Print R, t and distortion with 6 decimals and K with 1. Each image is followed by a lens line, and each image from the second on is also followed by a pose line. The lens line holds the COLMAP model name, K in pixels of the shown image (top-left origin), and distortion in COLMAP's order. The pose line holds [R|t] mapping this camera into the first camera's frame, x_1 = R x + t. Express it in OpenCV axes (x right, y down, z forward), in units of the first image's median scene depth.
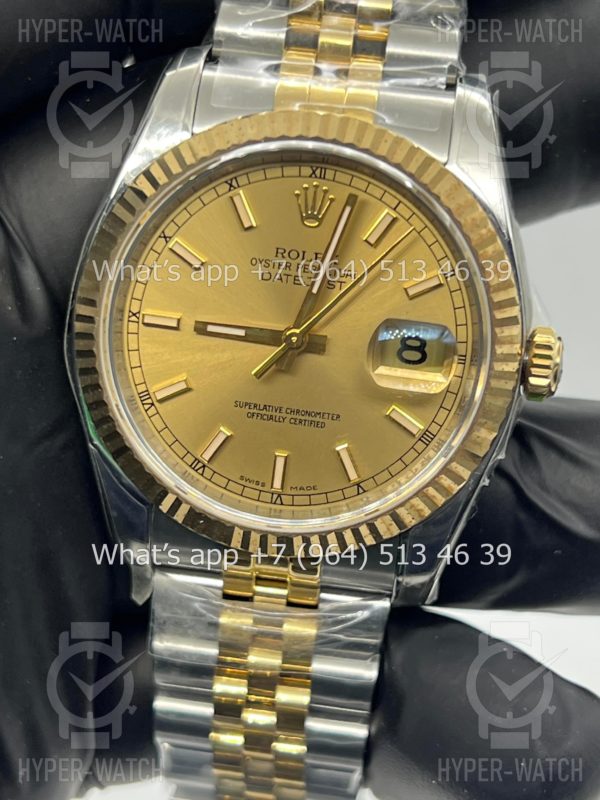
lens RADIAL K [[1909.4, 0, 294.8], [0, 1909.4, 398.6], [0, 0, 1]] dist [0.322347, 0.000000]
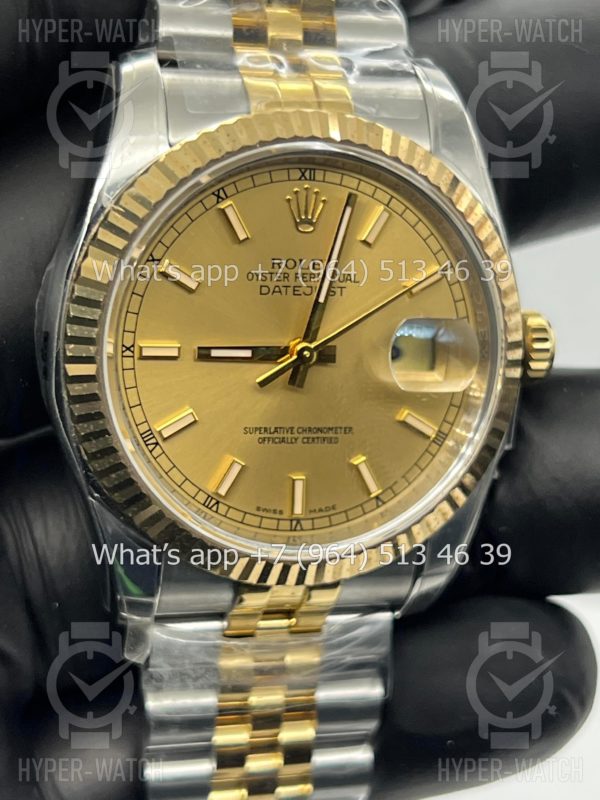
lens RADIAL K [[1909.4, 0, 299.8], [0, 1909.4, 402.2], [0, 0, 1]] dist [0.322347, 0.000000]
pose [[0.928687, -0.132206, 0.346499, -0.326541], [0.127012, 0.991182, 0.037767, -0.042653], [-0.348437, 0.008936, 0.937290, 0.120986]]
